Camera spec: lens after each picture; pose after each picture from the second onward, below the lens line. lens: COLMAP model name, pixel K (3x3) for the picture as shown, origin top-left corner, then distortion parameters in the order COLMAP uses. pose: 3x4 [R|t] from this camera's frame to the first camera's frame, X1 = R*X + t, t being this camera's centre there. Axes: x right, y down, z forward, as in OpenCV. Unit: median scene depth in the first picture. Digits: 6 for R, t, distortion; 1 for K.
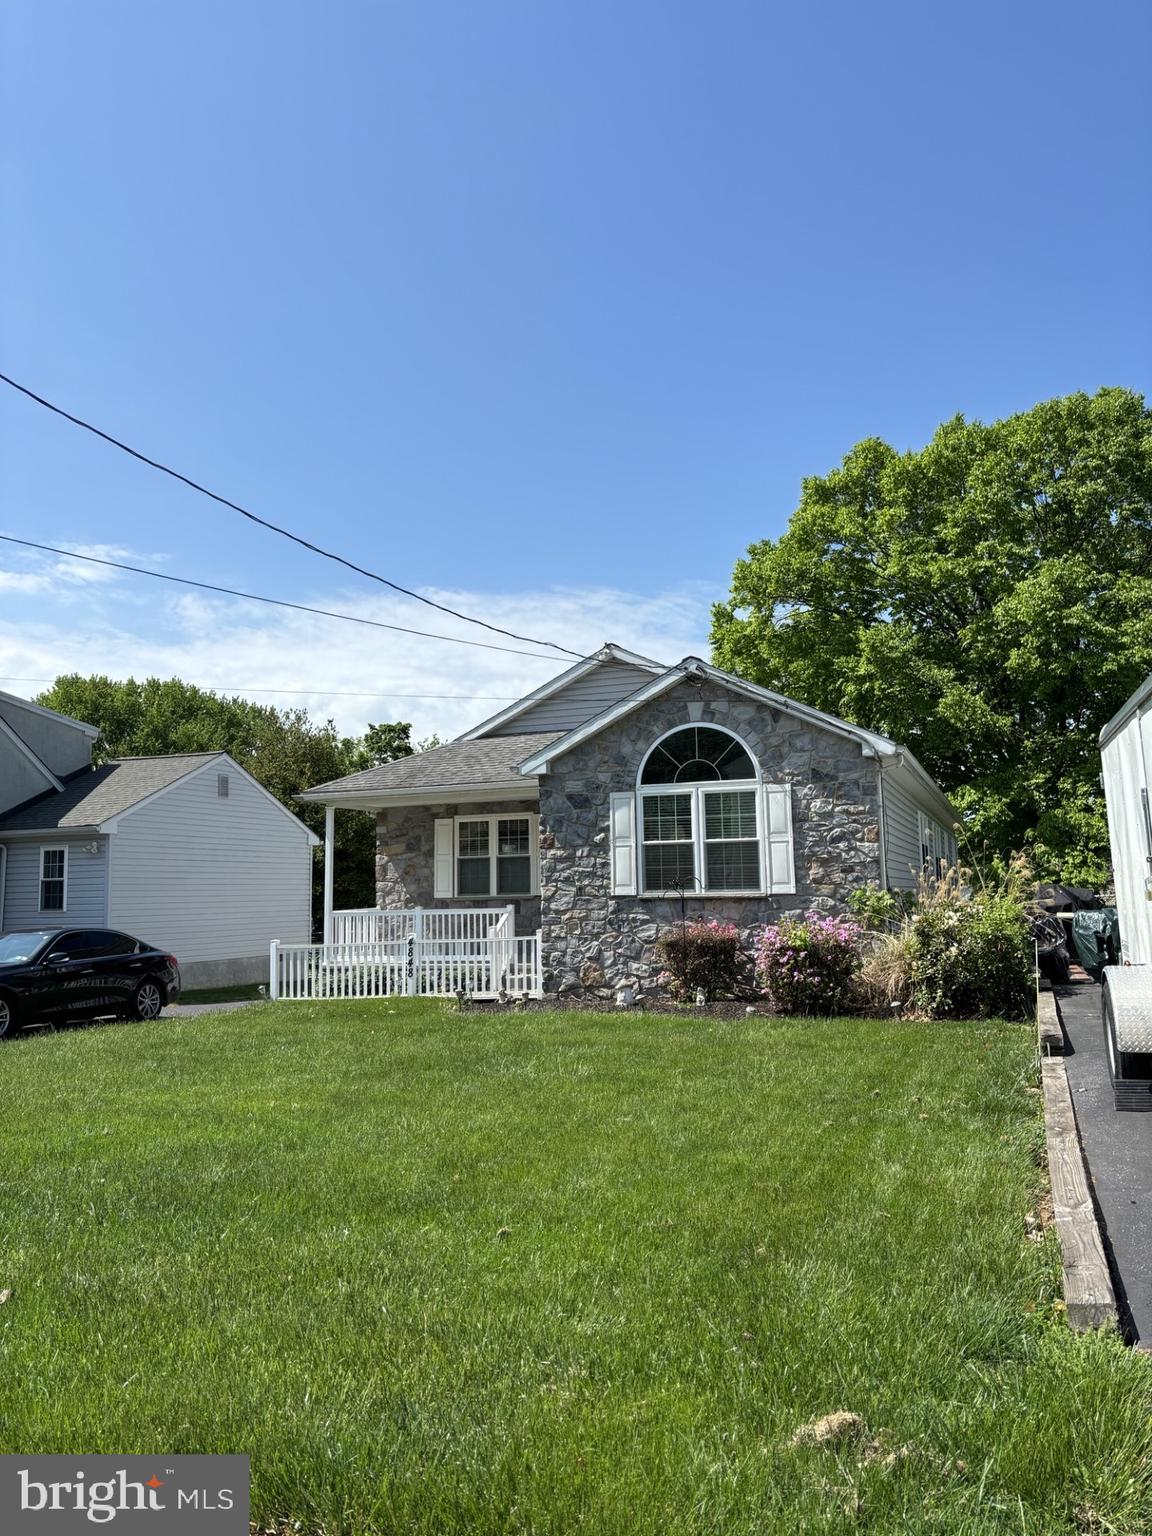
lens RADIAL K [[1172.3, 0, 531.1], [0, 1172.3, 770.4], [0, 0, 1]] dist [0.011370, -0.004725]
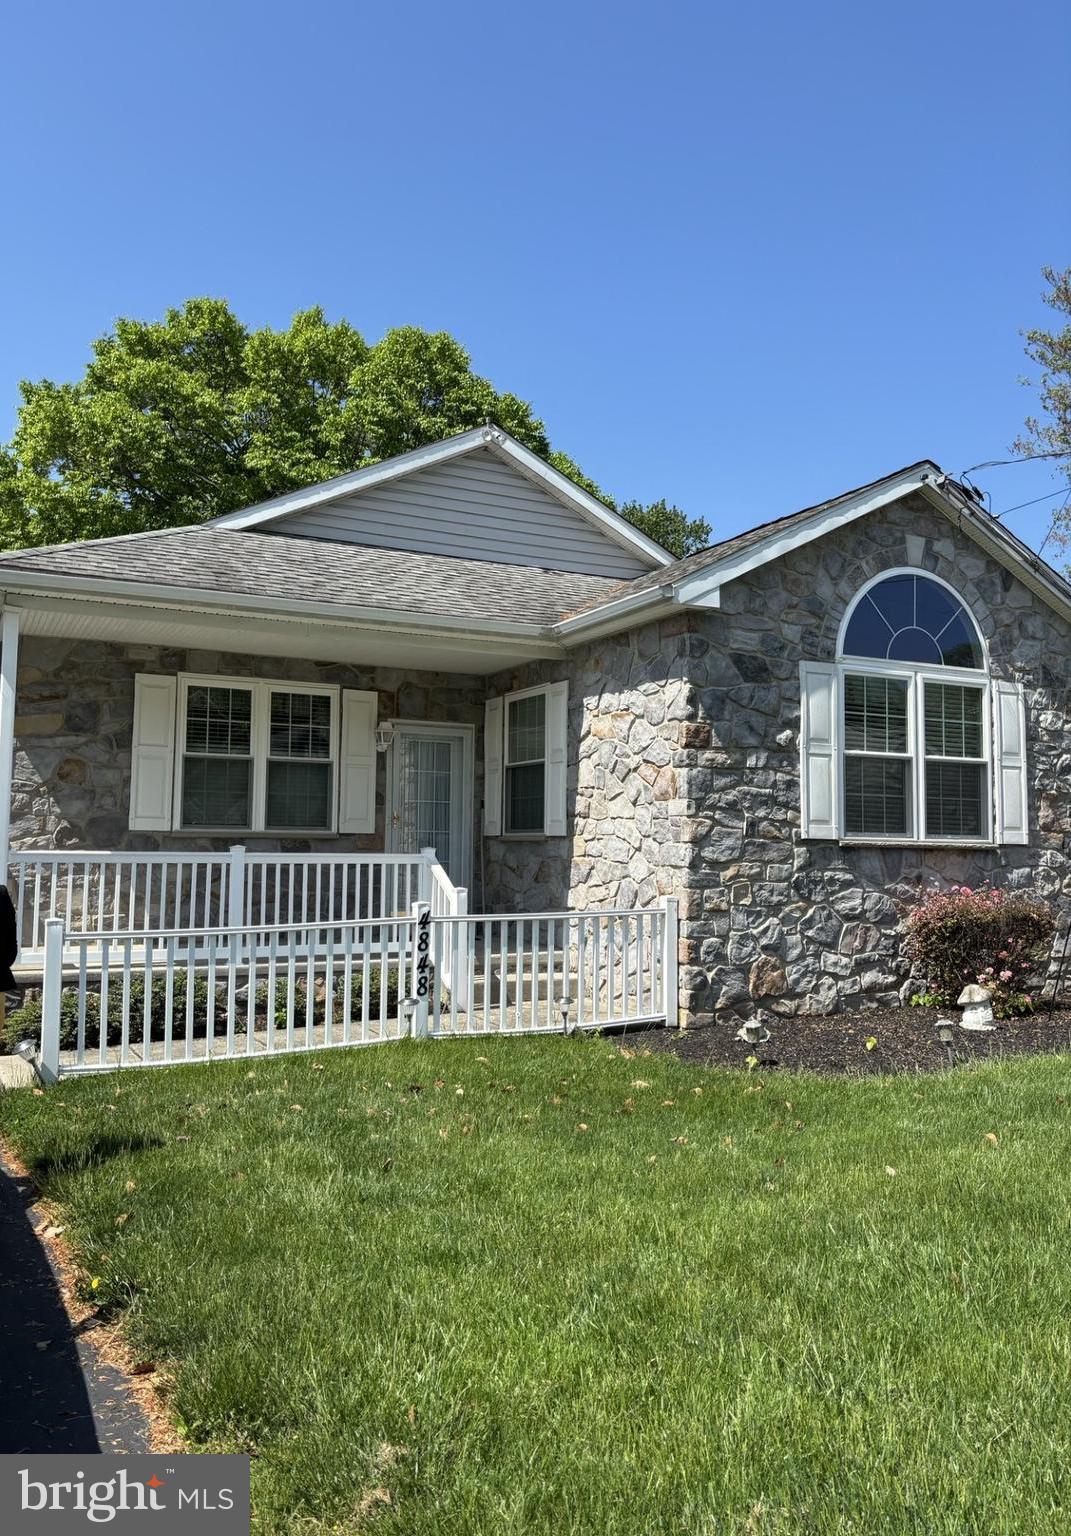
lens RADIAL K [[1150.6, 0, 451.4], [0, 1150.6, 790.5], [0, 0, 1]] dist [0.089345, -0.258781]
pose [[0.673676, 0.062095, 0.736414, -0.466222], [-0.104669, 0.994436, 0.011900, 0.094298], [-0.731577, -0.085096, 0.676427, 0.740460]]
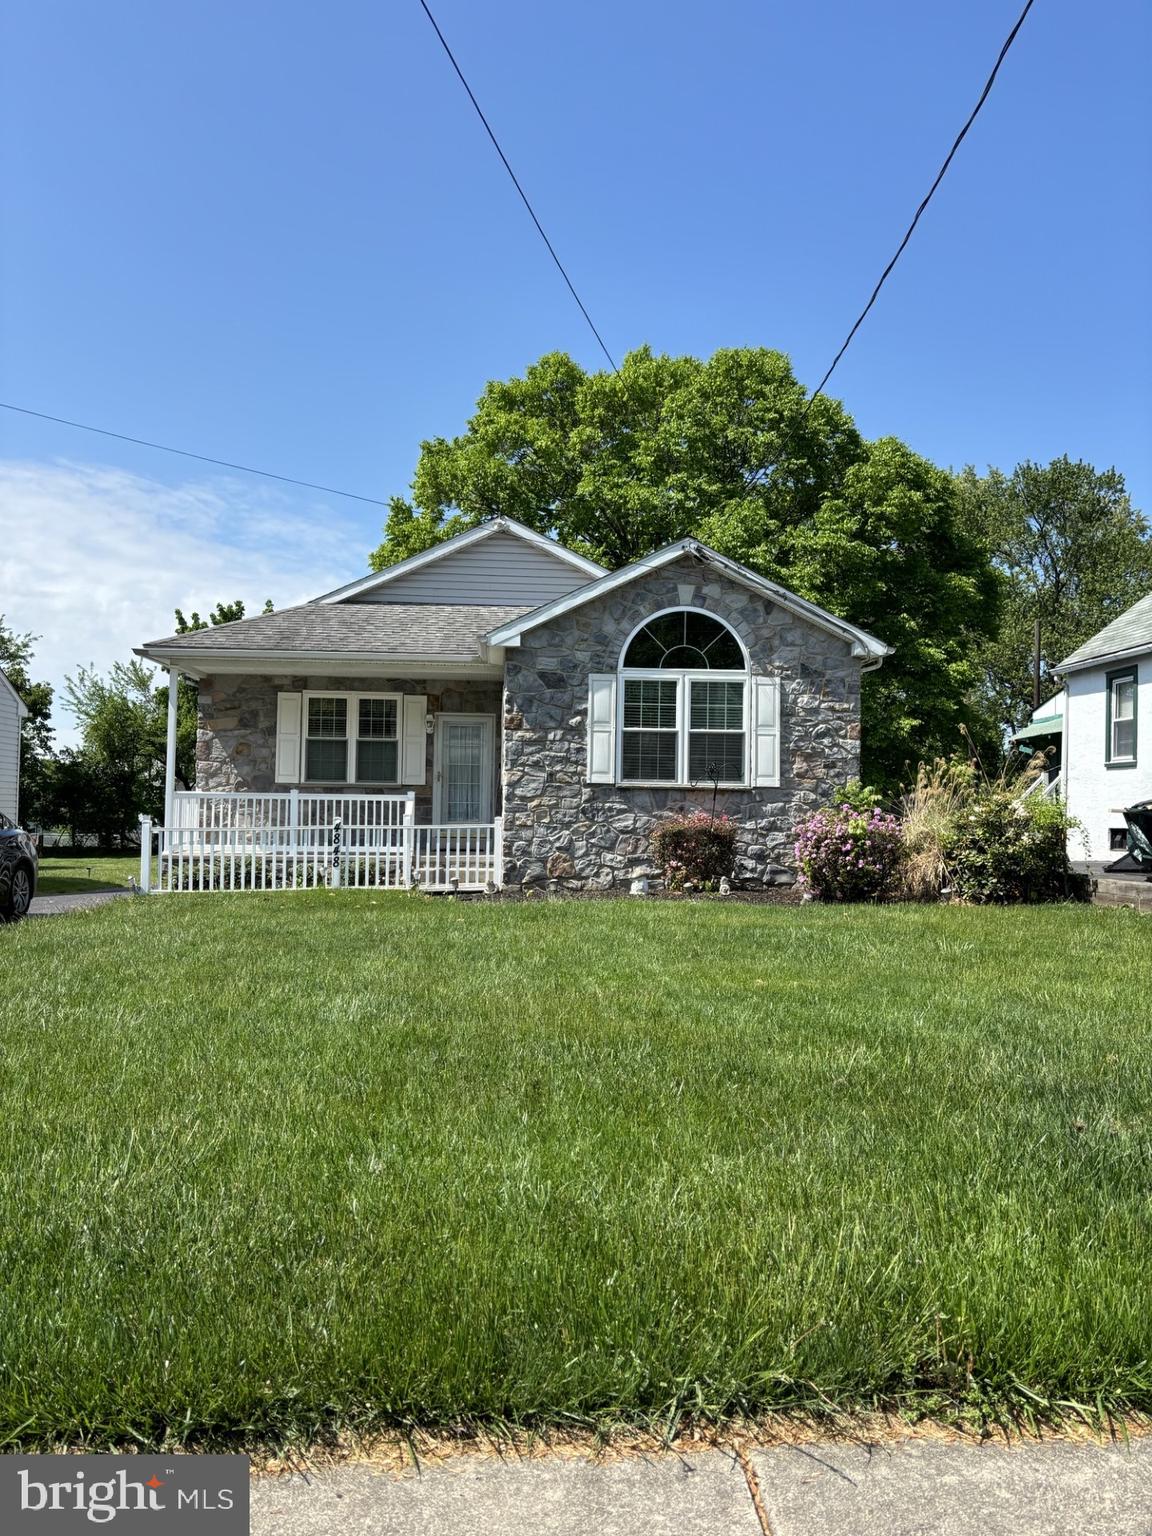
lens RADIAL K [[1136.9, 0, 545.1], [0, 1136.9, 820.3], [0, 0, 1]] dist [0.035427, -0.005166]
pose [[0.900896, 0.025242, 0.433300, -0.355967], [-0.076395, 0.991944, 0.101052, 0.046619], [-0.427258, -0.124139, 0.895567, 0.190764]]
